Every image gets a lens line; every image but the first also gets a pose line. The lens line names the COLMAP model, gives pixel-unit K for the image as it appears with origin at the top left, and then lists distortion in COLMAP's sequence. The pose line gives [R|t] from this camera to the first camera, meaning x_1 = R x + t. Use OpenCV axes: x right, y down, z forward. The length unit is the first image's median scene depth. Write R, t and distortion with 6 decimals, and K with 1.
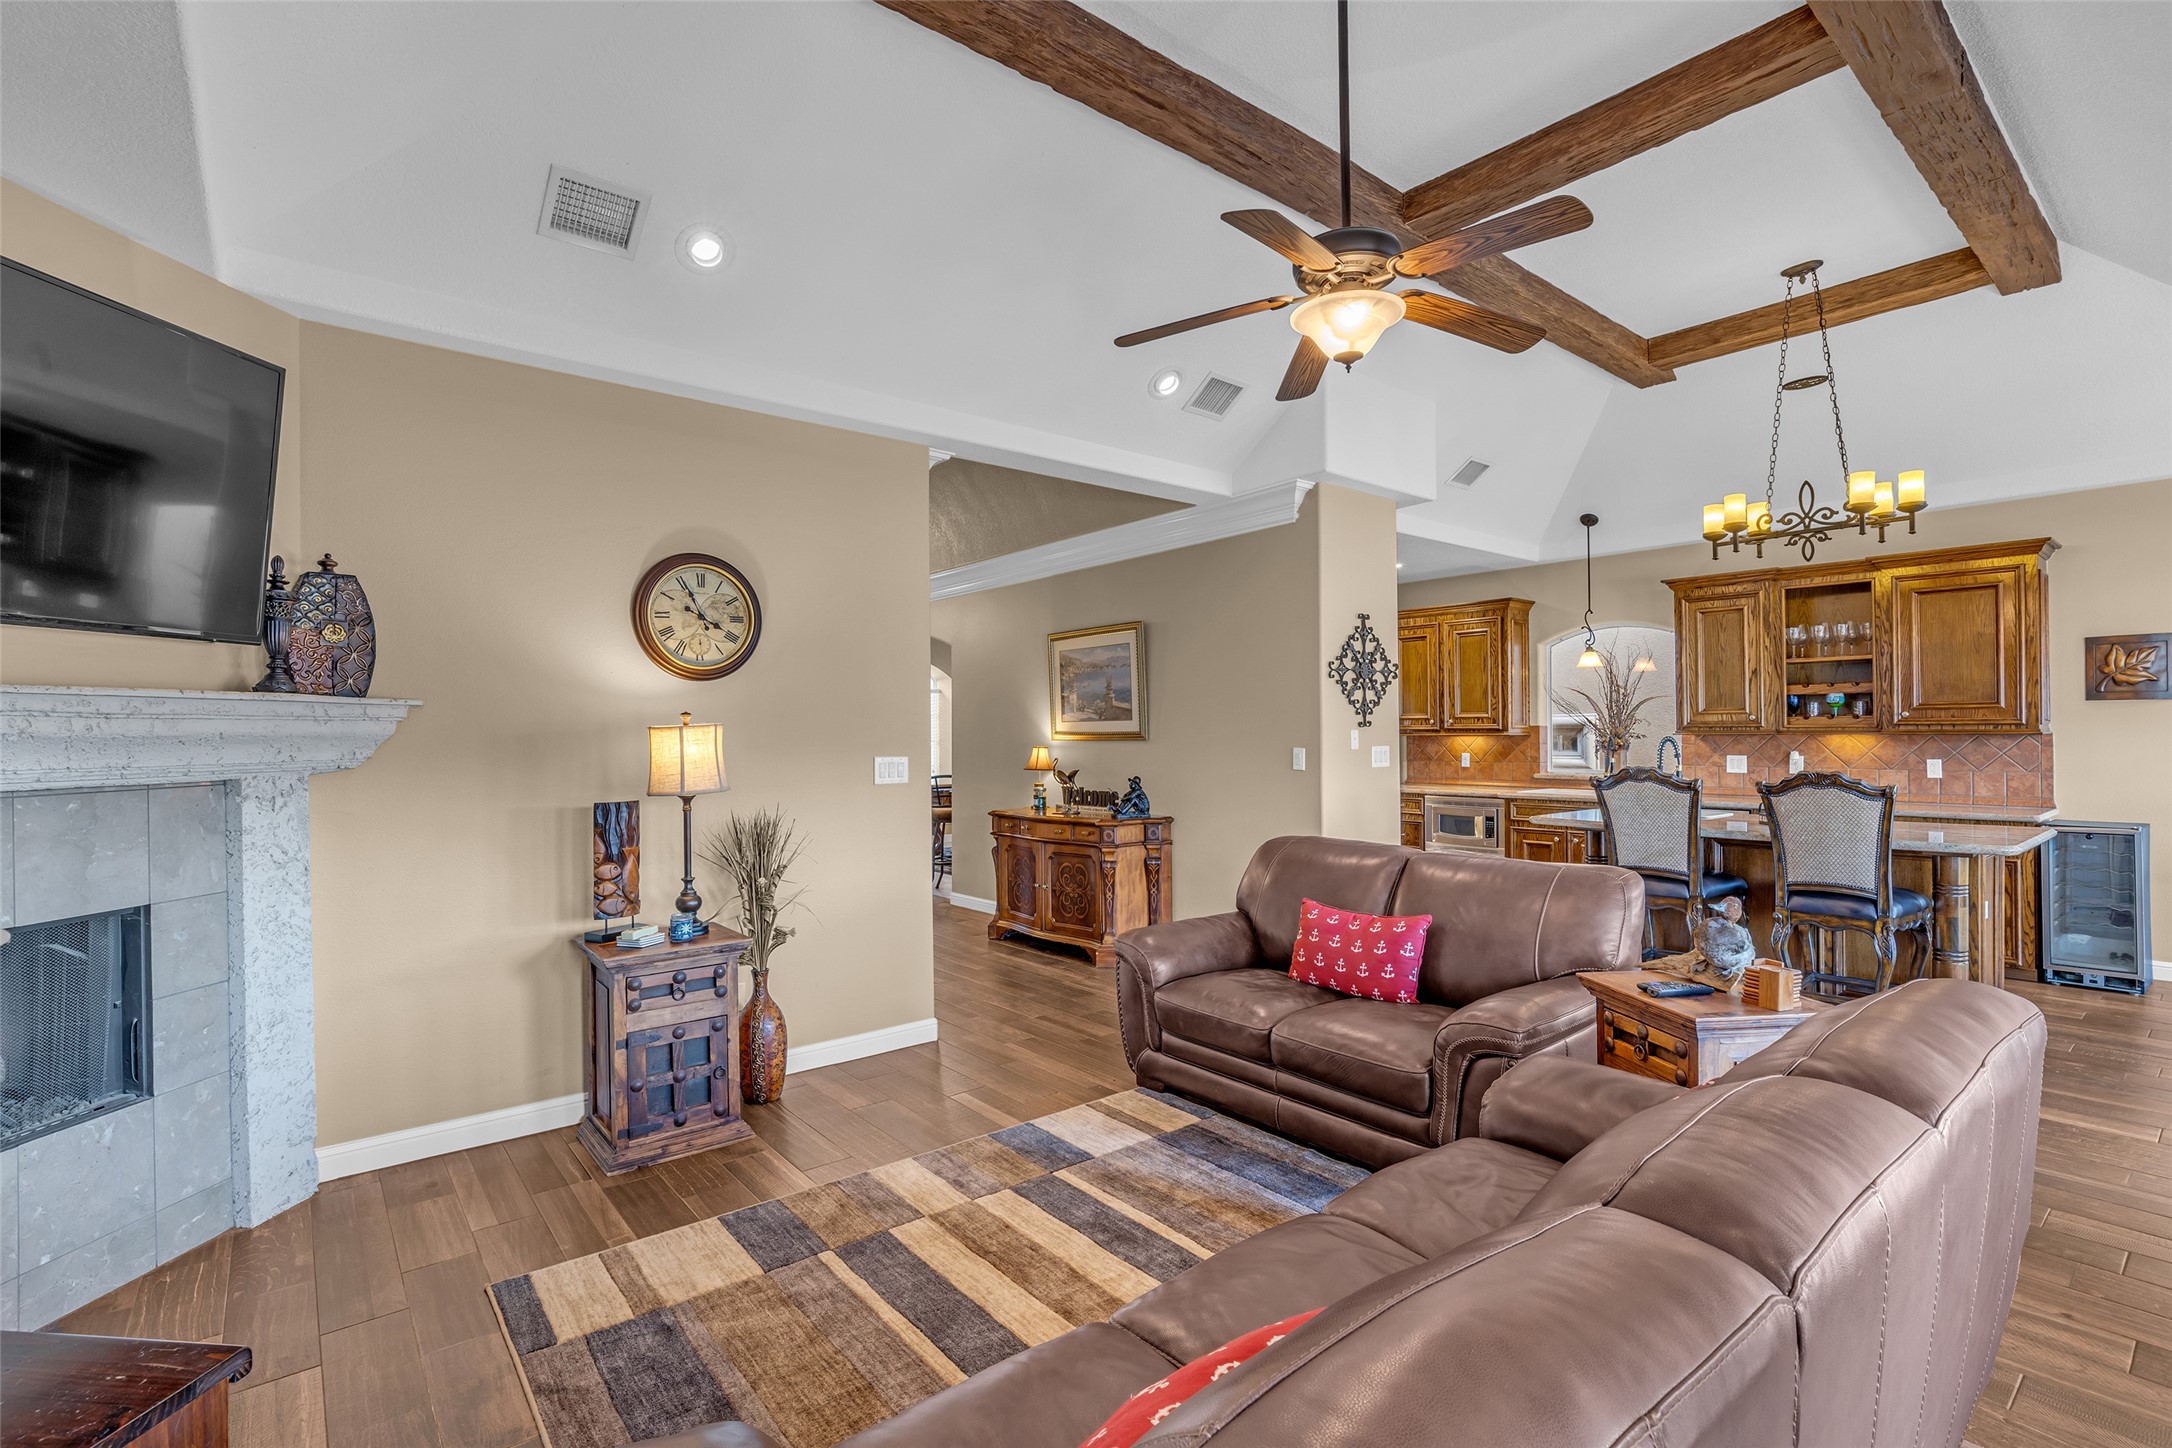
lens RADIAL K [[999.9, 0, 1088.2], [0, 999.9, 727.4], [0, 0, 1]] dist [-0.019768, 0.005106]
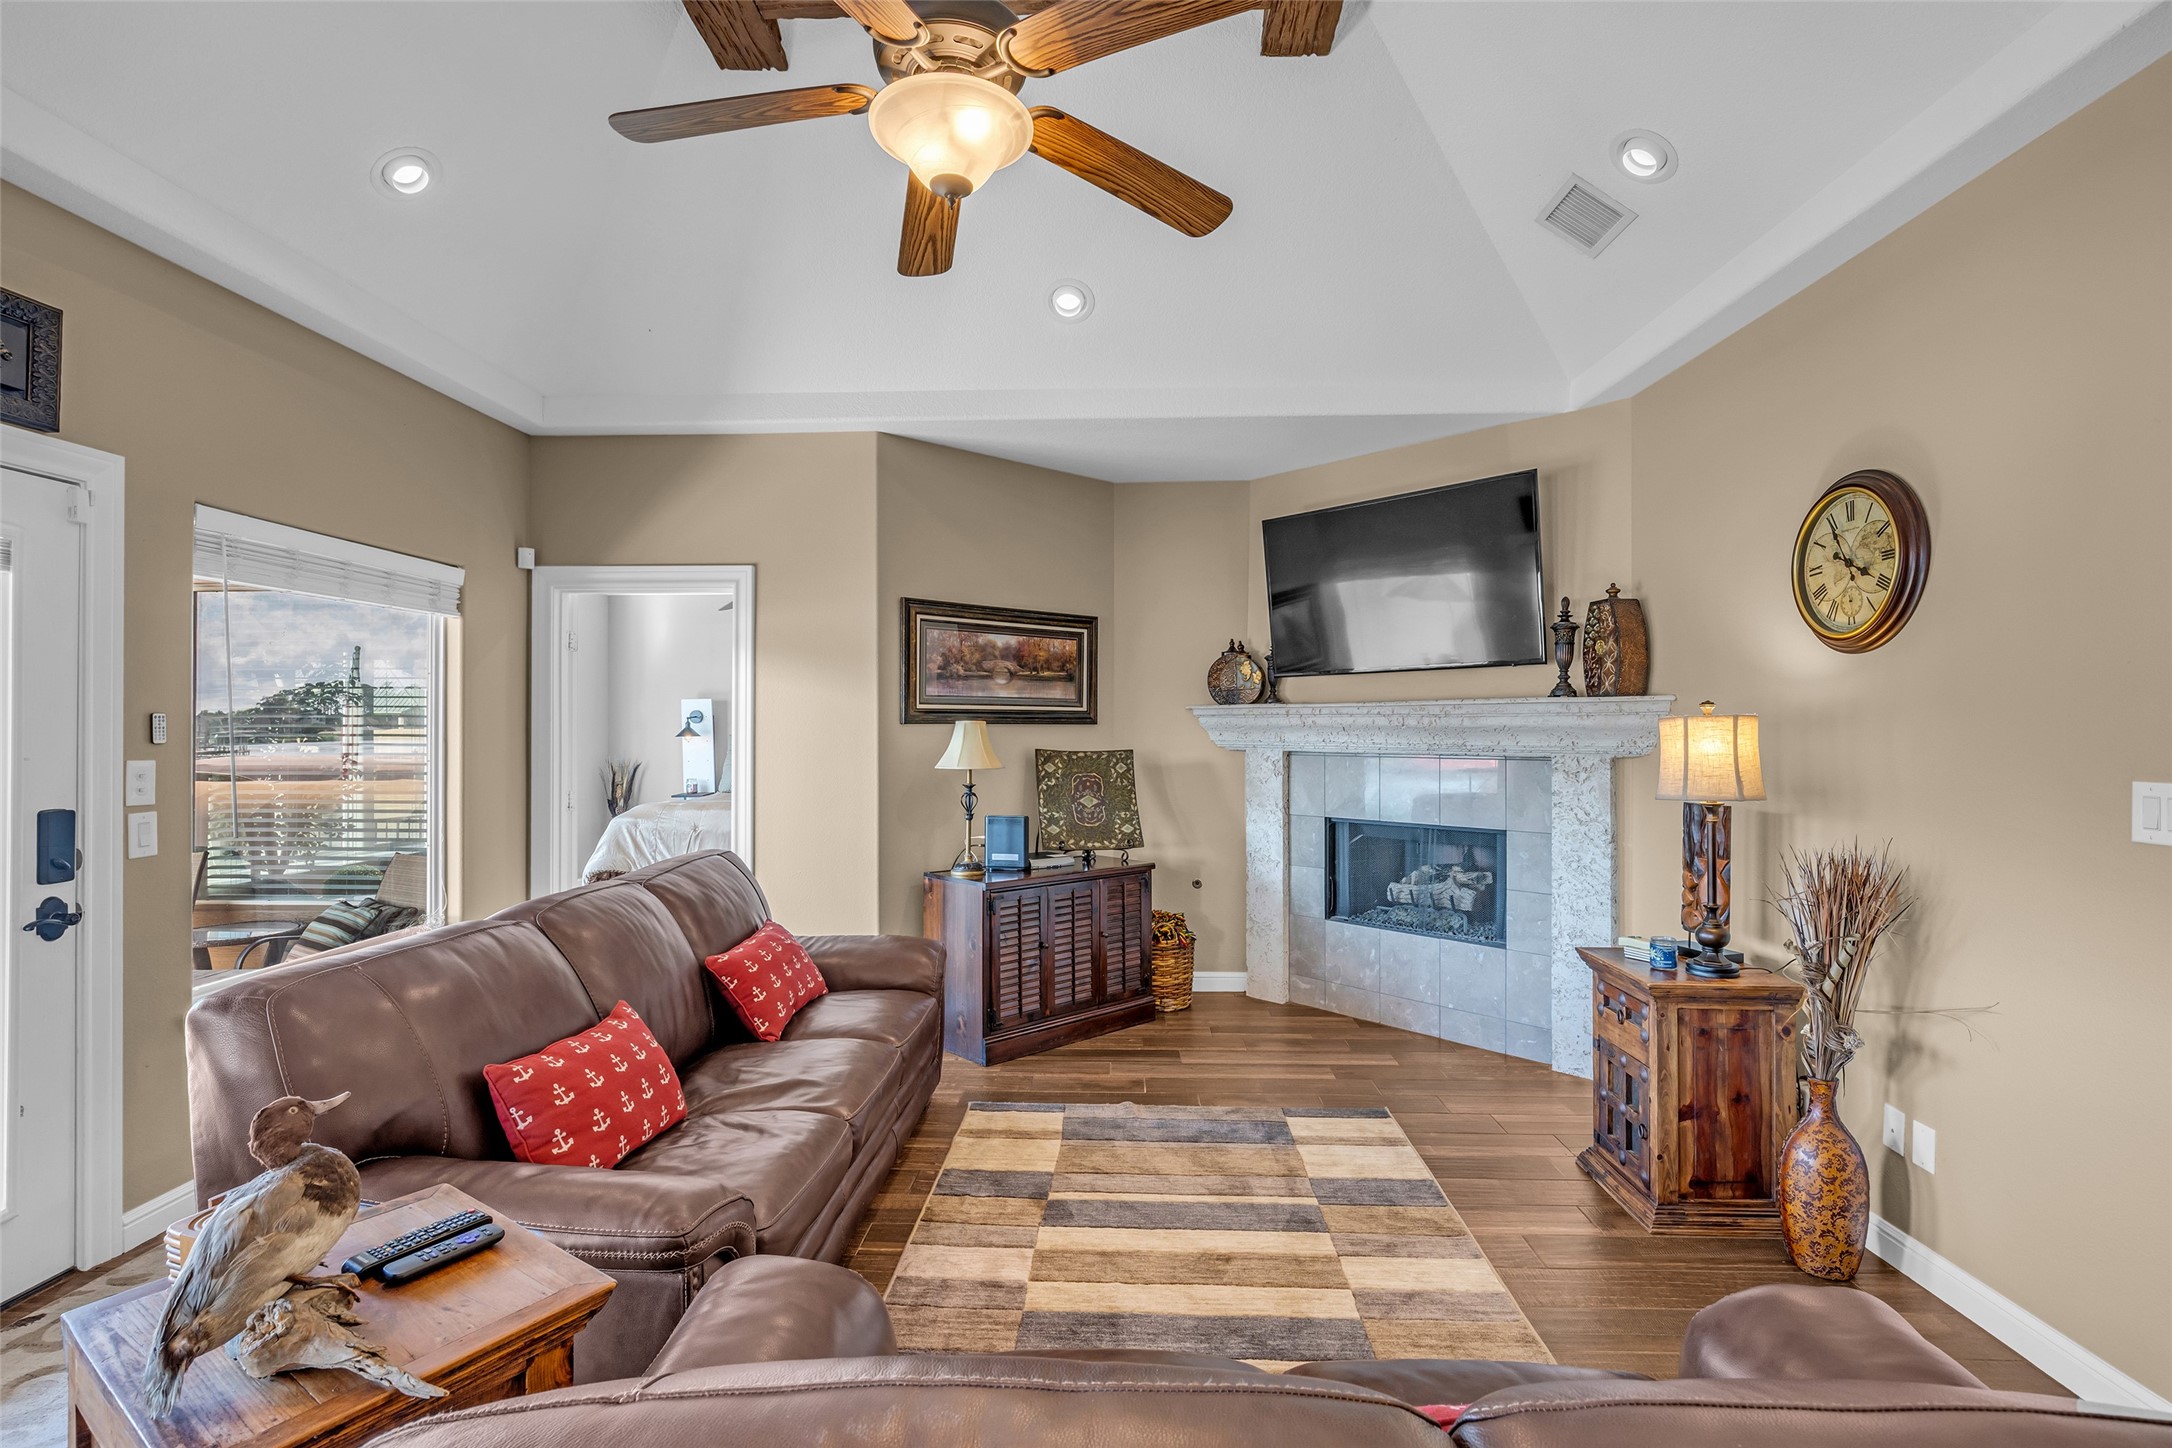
lens RADIAL K [[999.9, 0, 1100.7], [0, 999.9, 722.0], [0, 0, 1]] dist [-0.019768, 0.005106]
pose [[-0.653854, 0.000330, -0.756620, 0.347099], [0.005637, 0.999974, -0.004435, 0.001915], [0.756599, -0.007165, -0.653839, 0.743266]]
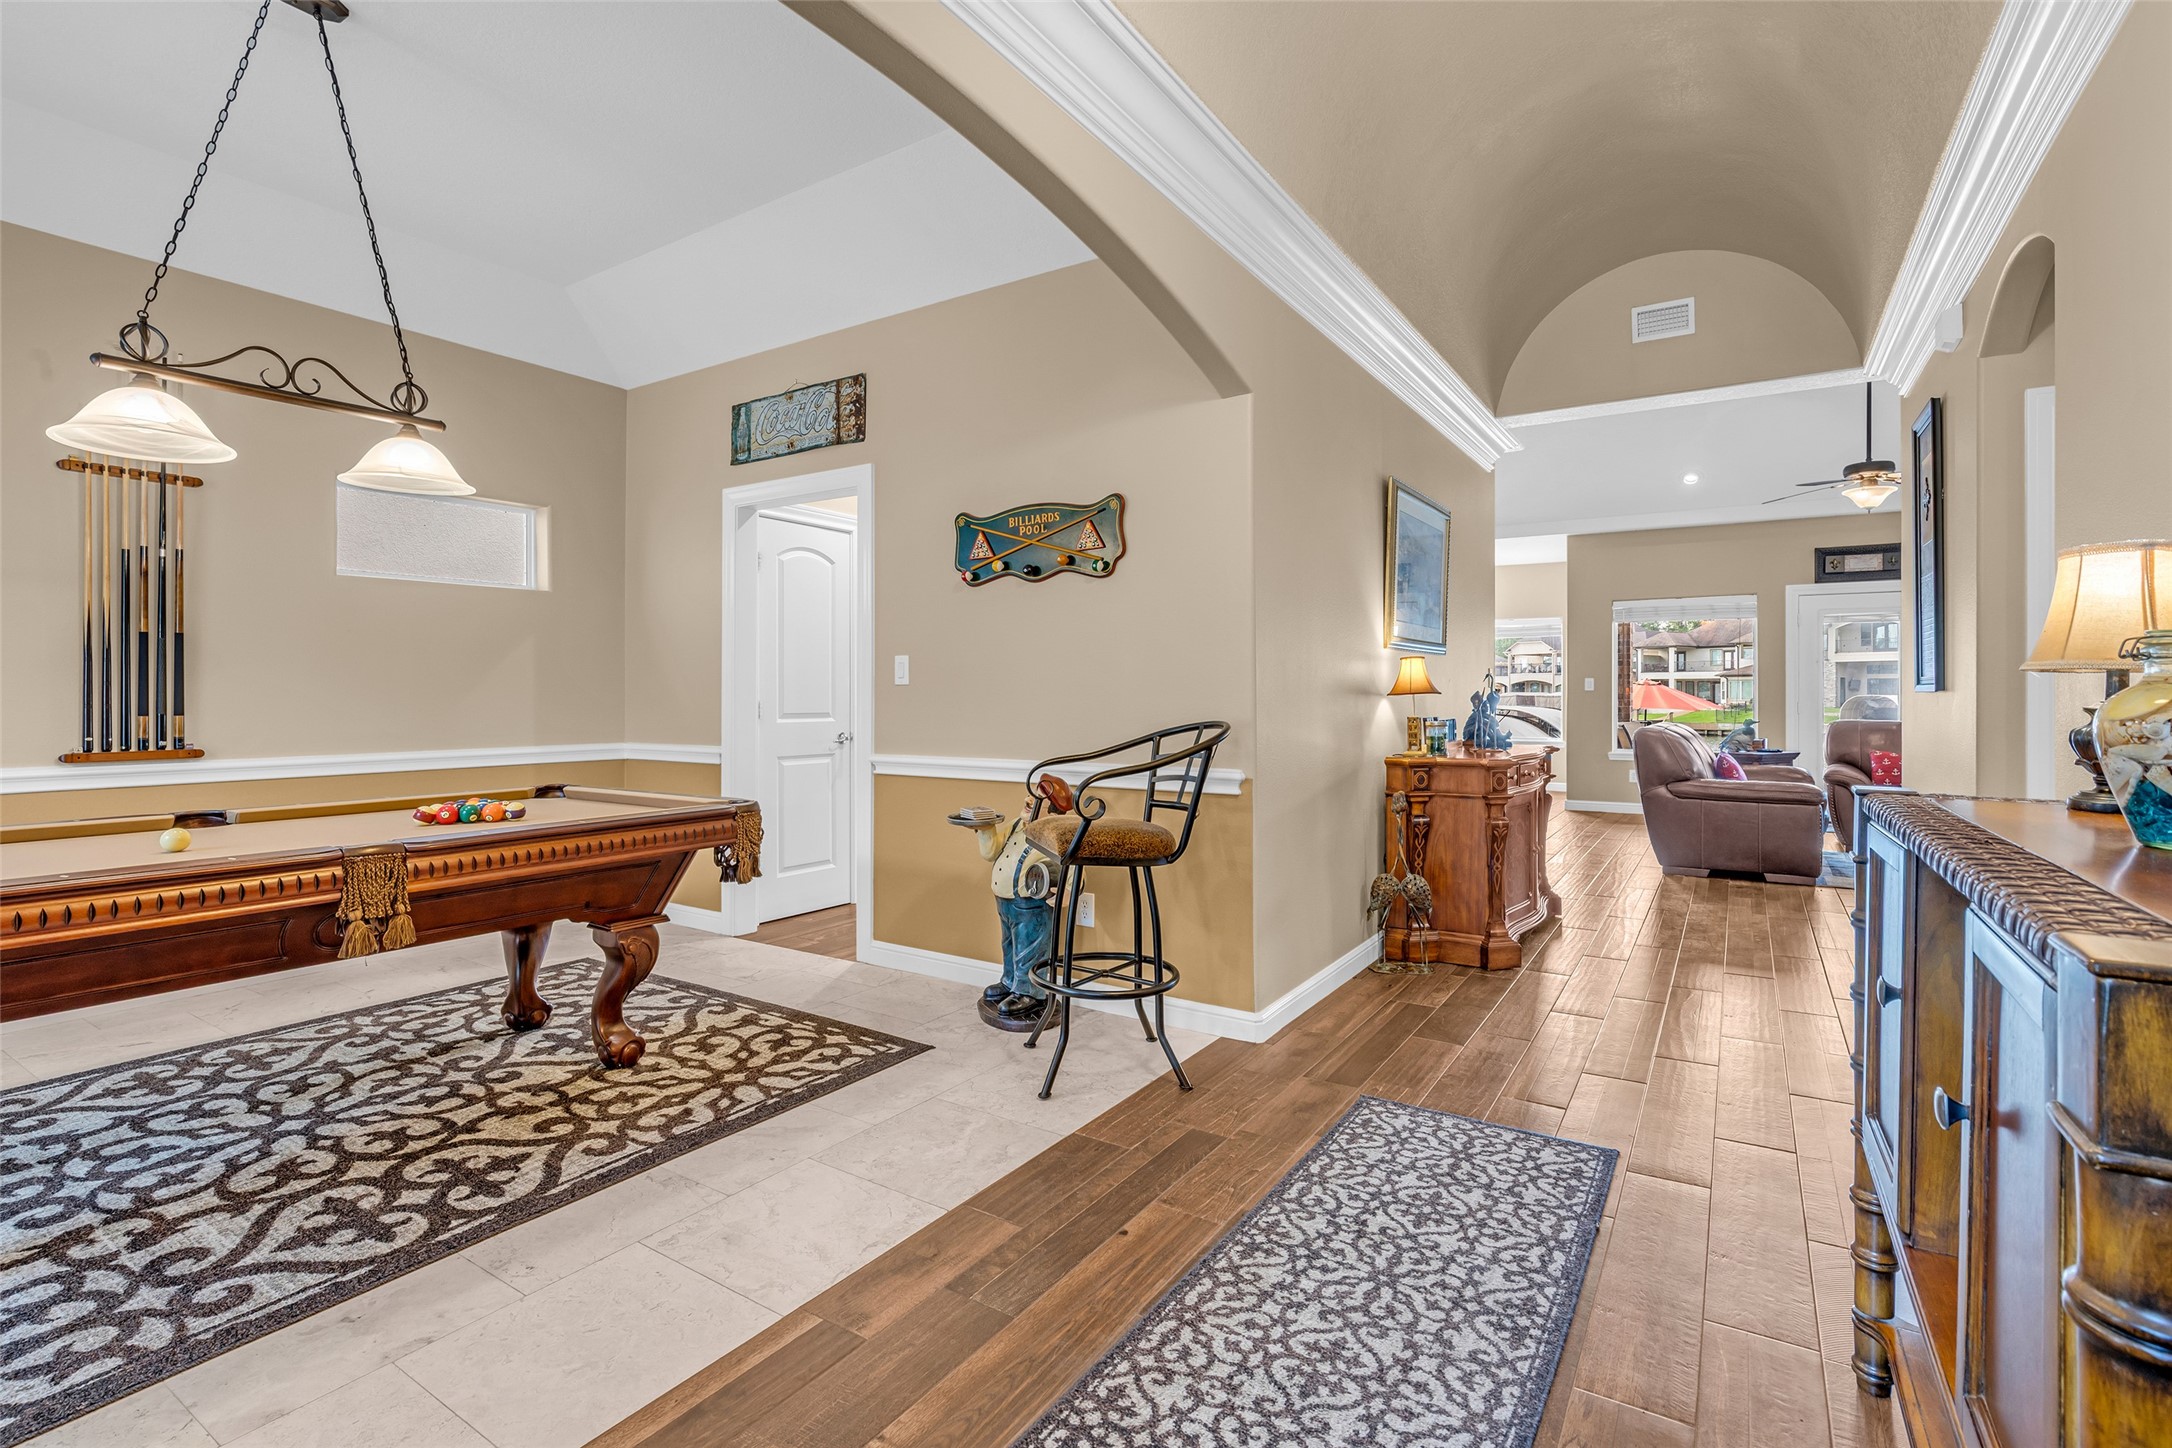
lens RADIAL K [[999.9, 0, 1104.5], [0, 999.9, 715.2], [0, 0, 1]] dist [-0.019768, 0.005106]
pose [[-0.309644, -0.005814, 0.950835, -0.723149], [0.002223, 0.999974, 0.006838, 0.064762], [-0.950850, 0.004231, -0.309623, 1.737573]]
